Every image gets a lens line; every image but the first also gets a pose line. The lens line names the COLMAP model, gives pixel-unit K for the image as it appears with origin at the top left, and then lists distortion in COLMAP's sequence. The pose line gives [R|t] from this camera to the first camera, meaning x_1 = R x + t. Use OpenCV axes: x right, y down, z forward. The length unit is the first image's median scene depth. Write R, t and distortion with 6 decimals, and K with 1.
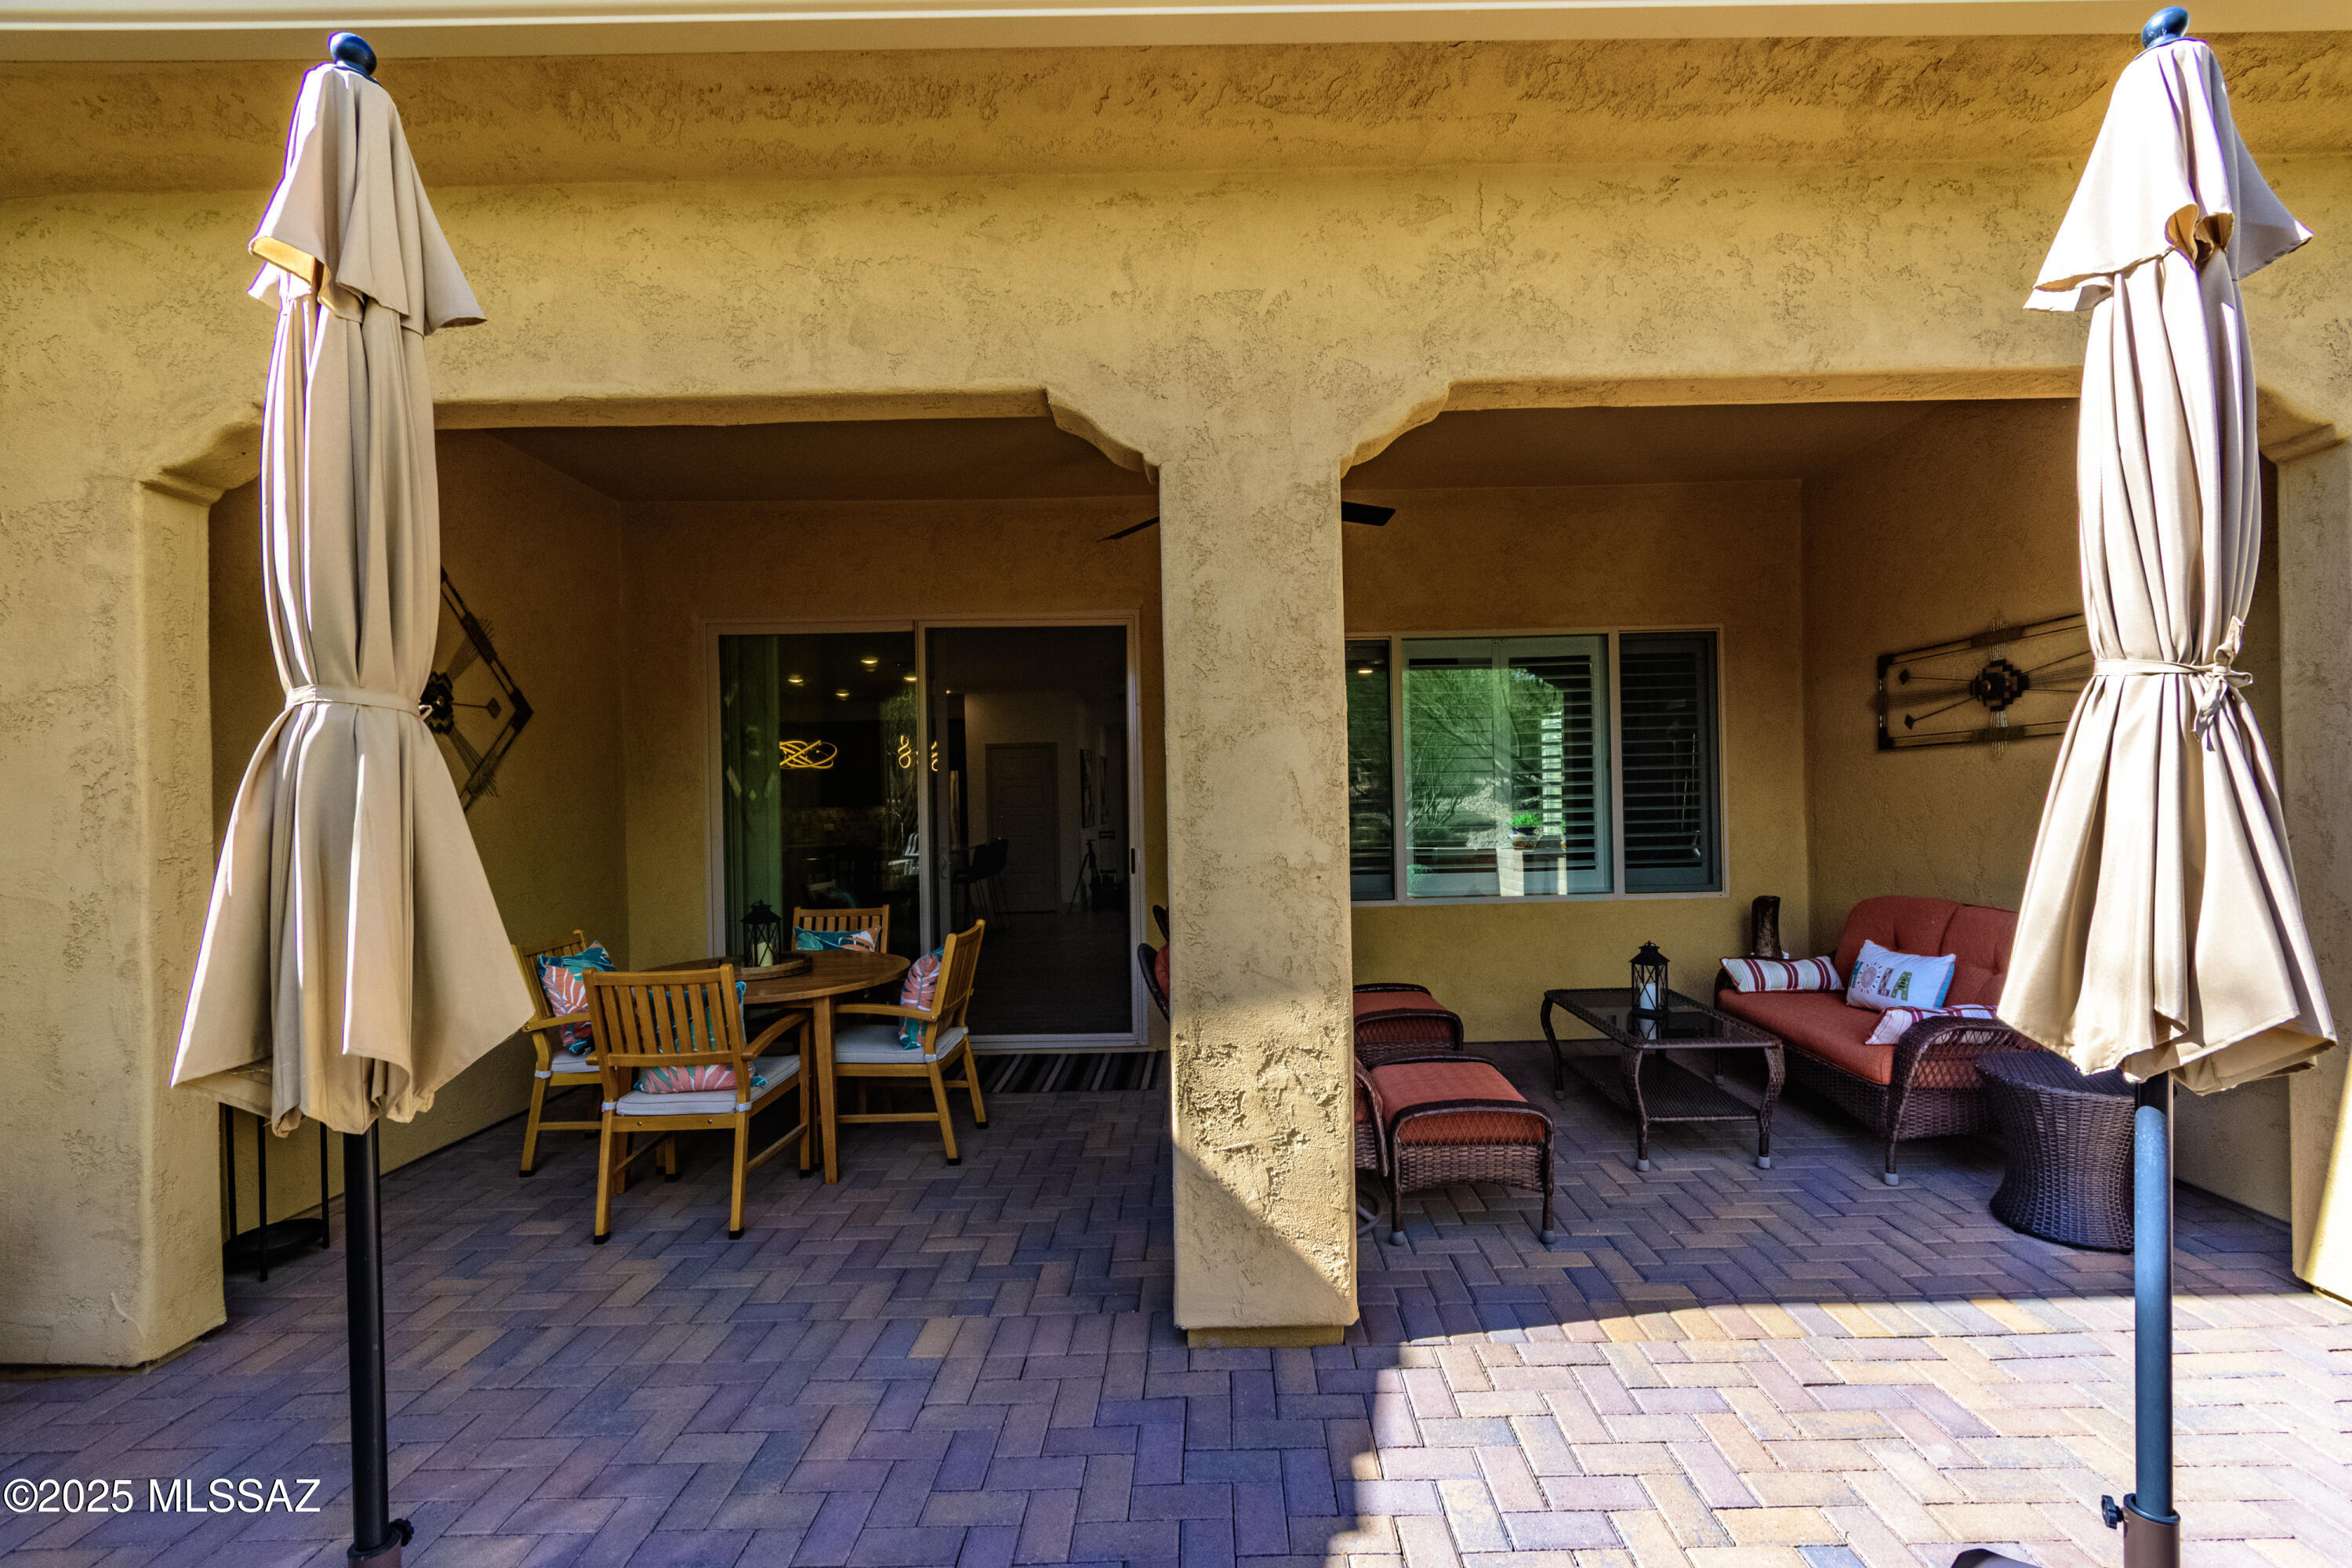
lens RADIAL K [[1036.6, 0, 1227.7], [0, 1036.6, 788.1], [0, 0, 1]] dist [-0.000744, -0.001066]
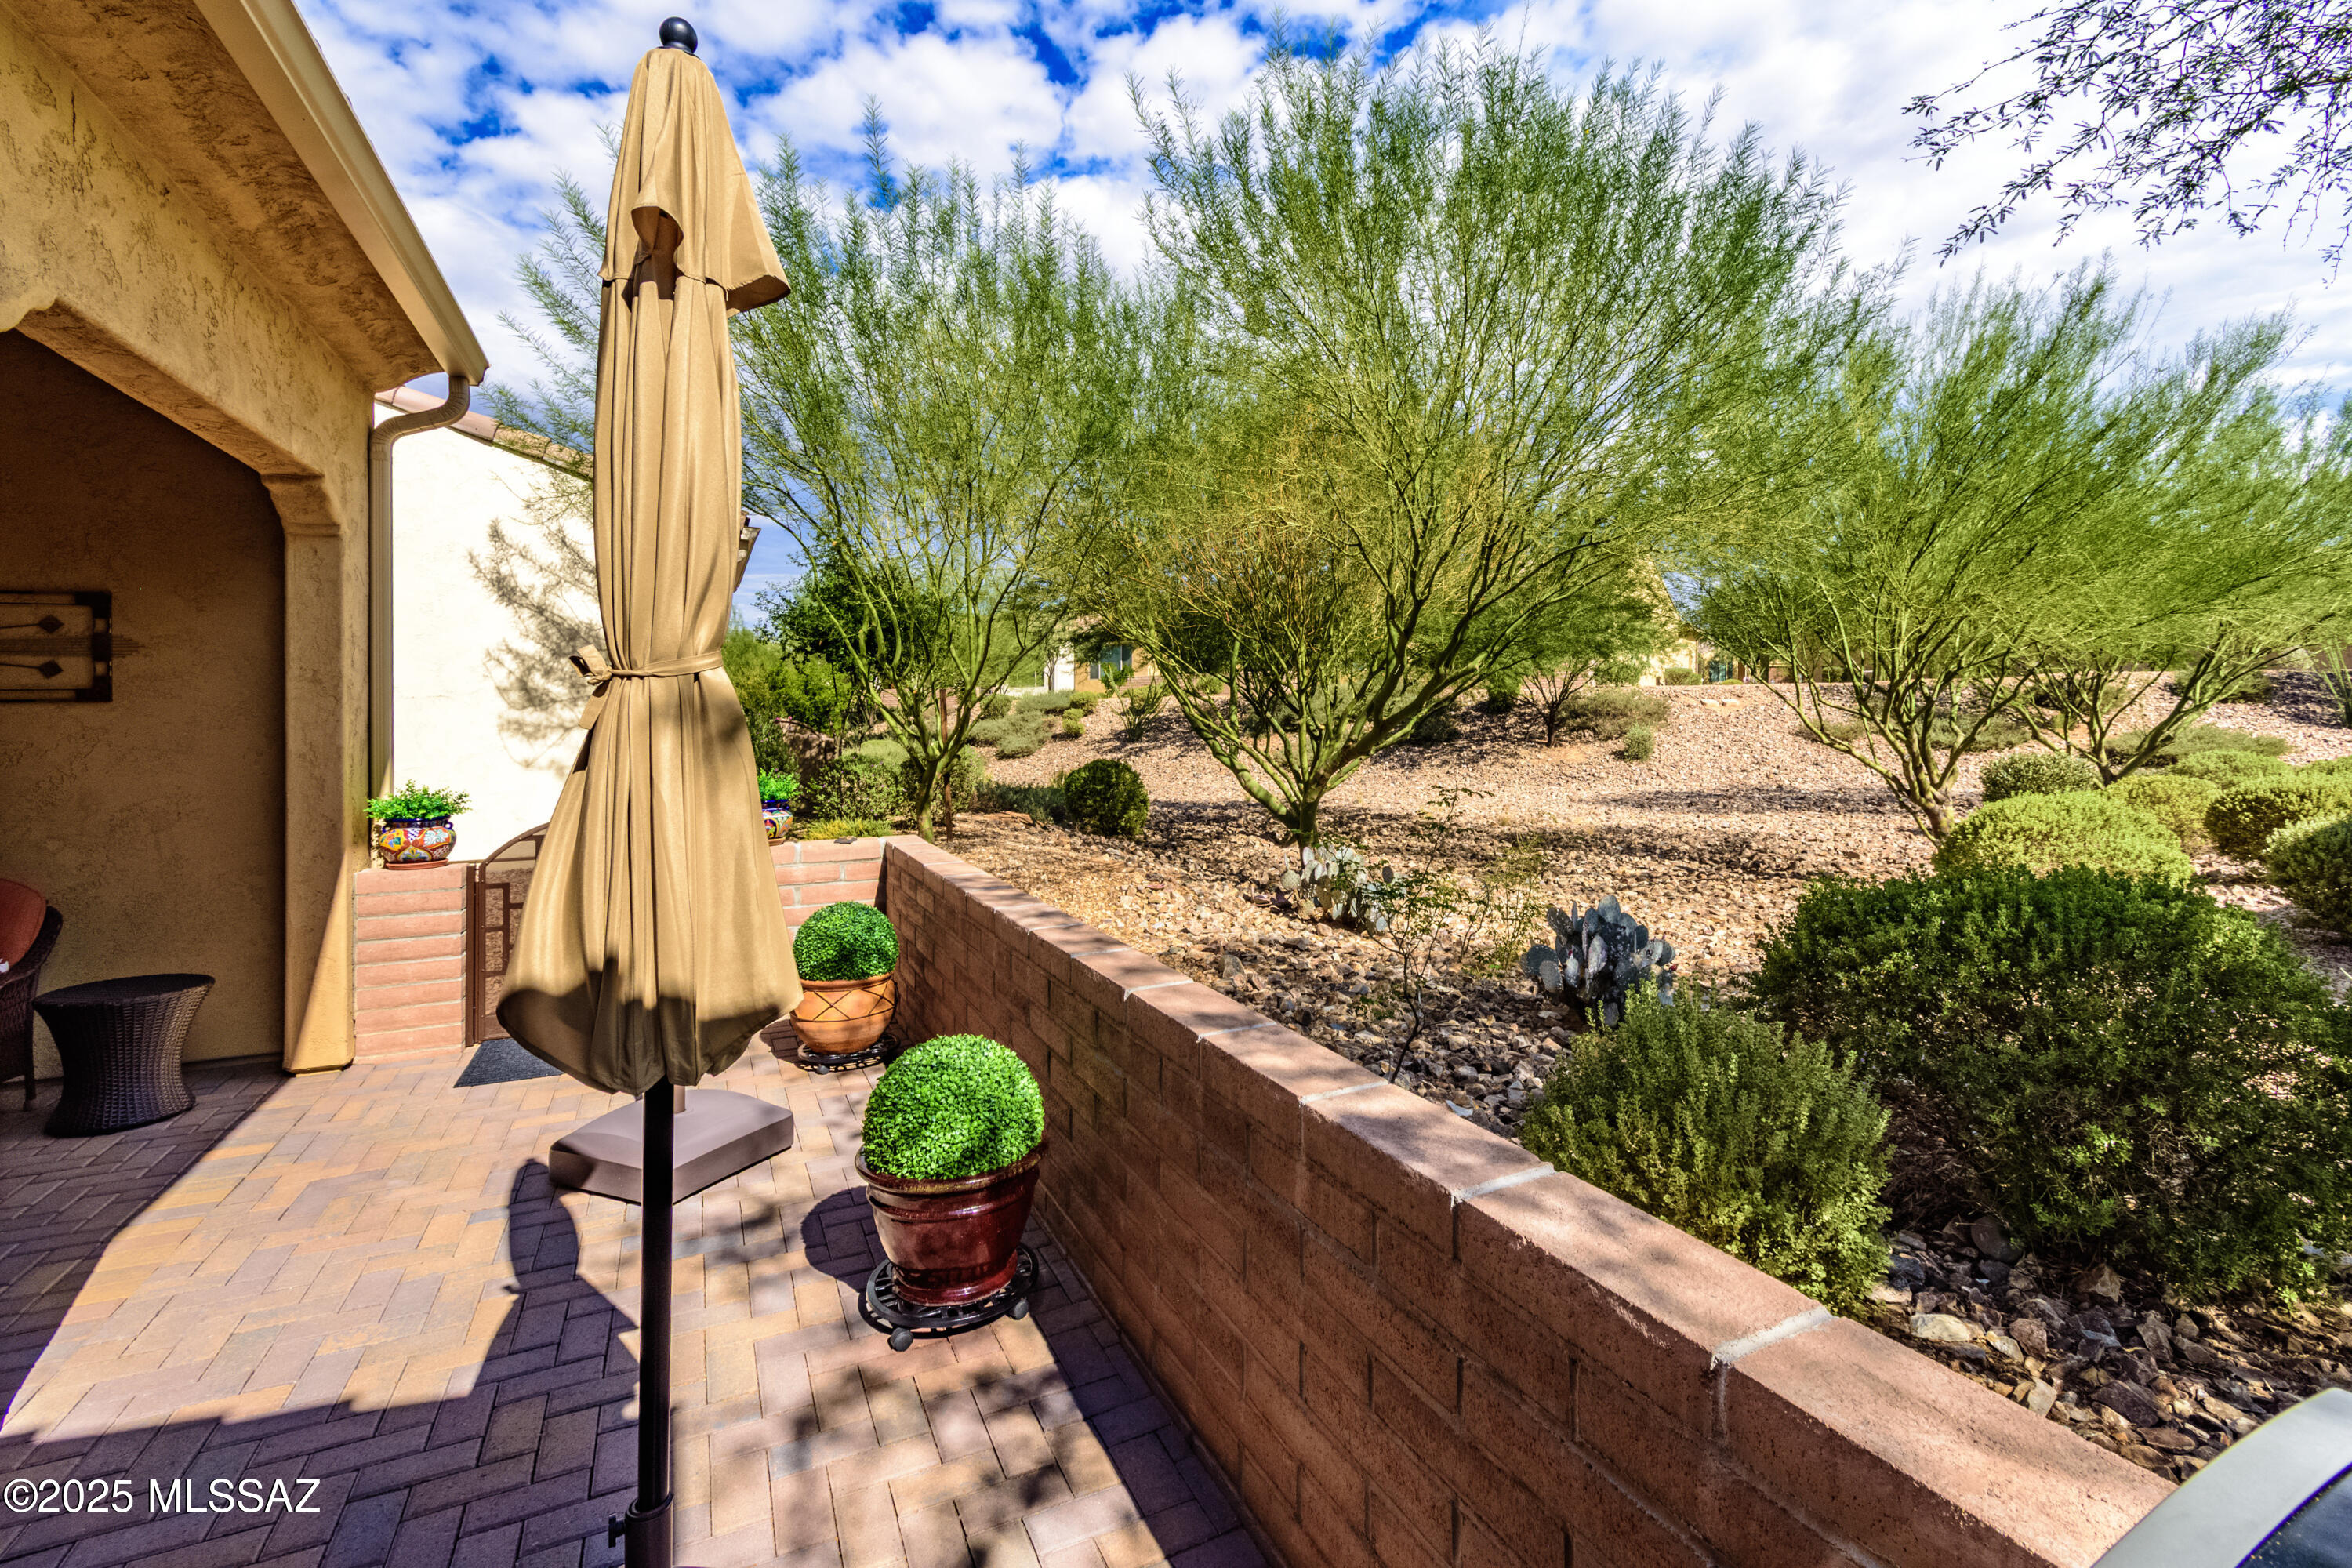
lens RADIAL K [[1036.6, 0, 1178.8], [0, 1036.6, 734.5], [0, 0, 1]] dist [-0.000744, -0.001066]
pose [[-0.436568, 0.009993, 0.899616, -0.969358], [0.013535, 0.999898, -0.004539, 0.003274], [-0.899569, 0.010195, -0.436659, 0.504882]]
